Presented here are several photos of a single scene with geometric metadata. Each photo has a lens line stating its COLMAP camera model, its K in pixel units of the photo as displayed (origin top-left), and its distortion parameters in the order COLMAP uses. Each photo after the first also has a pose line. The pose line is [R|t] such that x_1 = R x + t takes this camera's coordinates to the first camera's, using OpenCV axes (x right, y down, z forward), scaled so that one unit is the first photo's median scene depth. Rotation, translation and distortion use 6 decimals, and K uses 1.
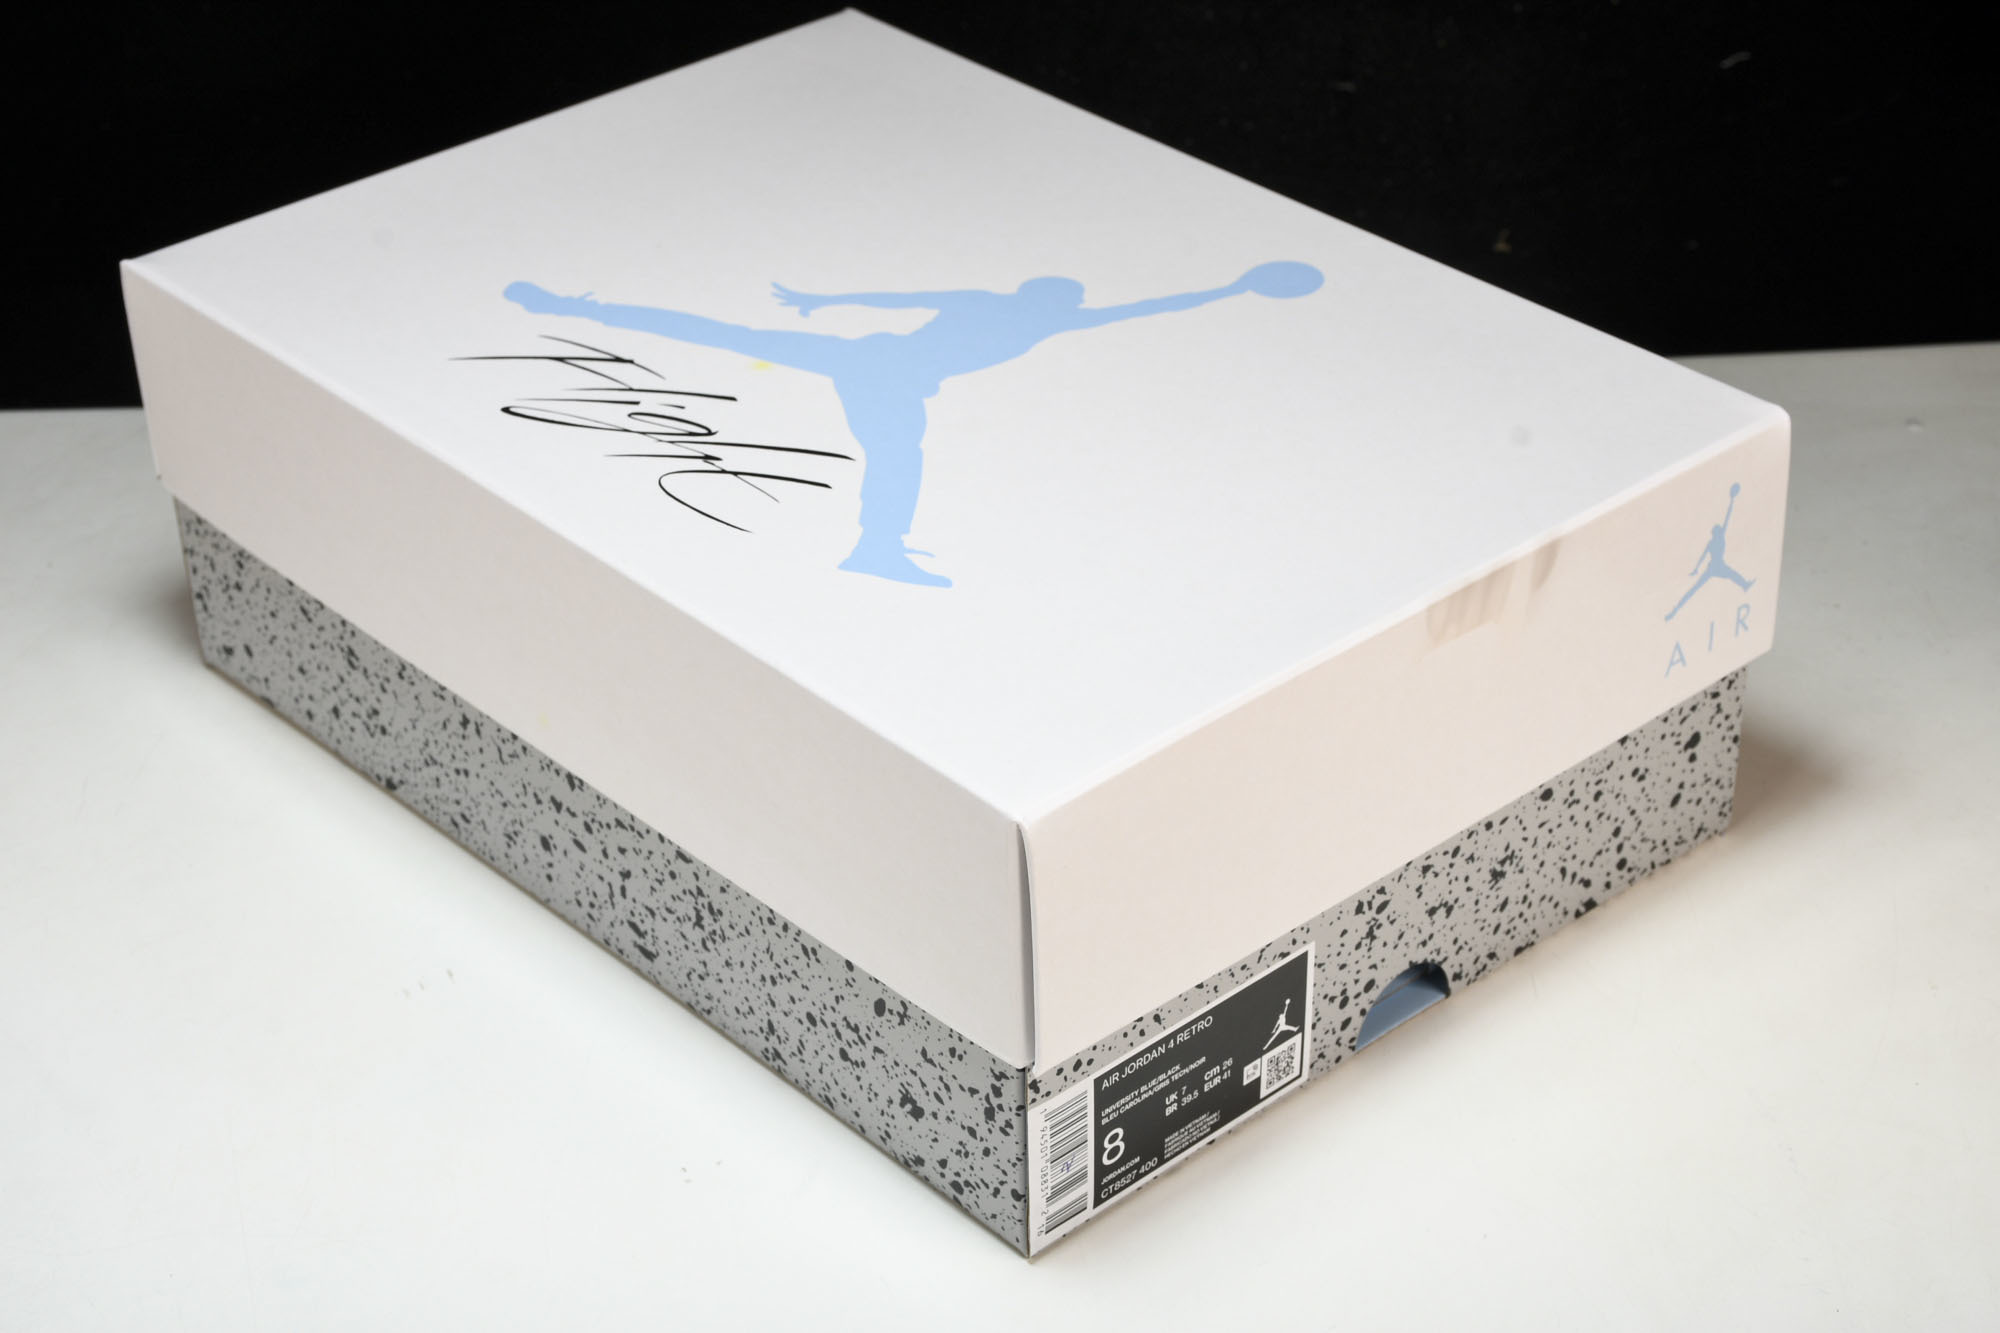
lens RADIAL K [[3729.2, 0, 991.1], [0, 3729.2, 678.8], [0, 0, 1]] dist [0.089143, 0.000000]
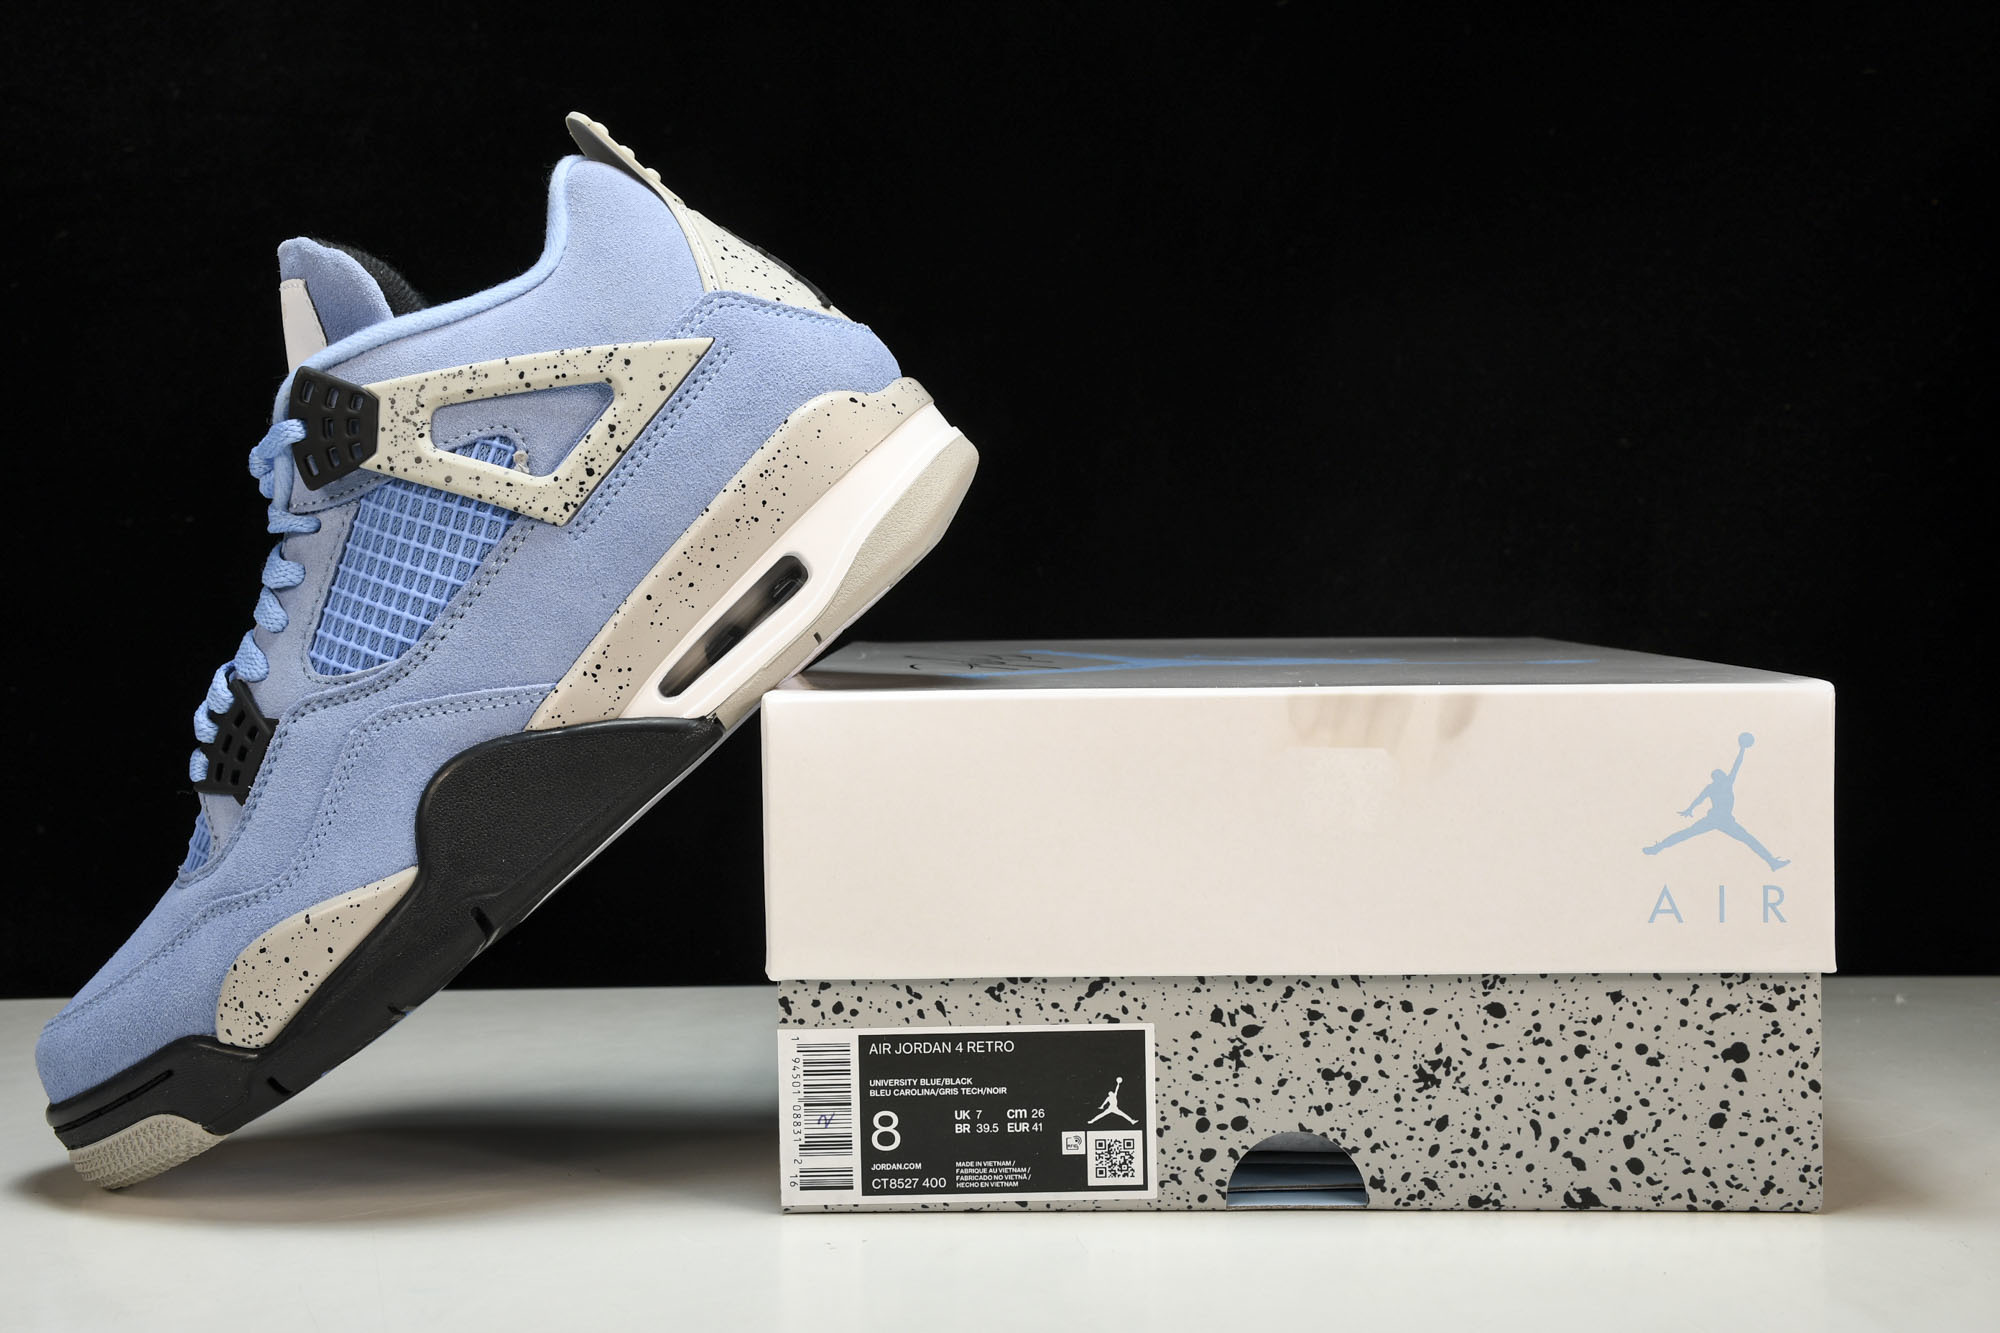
lens RADIAL K [[2738.4, 0, 1013.5], [0, 2738.4, 676.8], [0, 0, 1]] dist [0.031855, 0.000000]
pose [[0.740390, 0.037074, -0.671154, 0.548250], [-0.369649, 0.856398, -0.360476, 0.268640], [0.561410, 0.514984, 0.647773, 0.435350]]
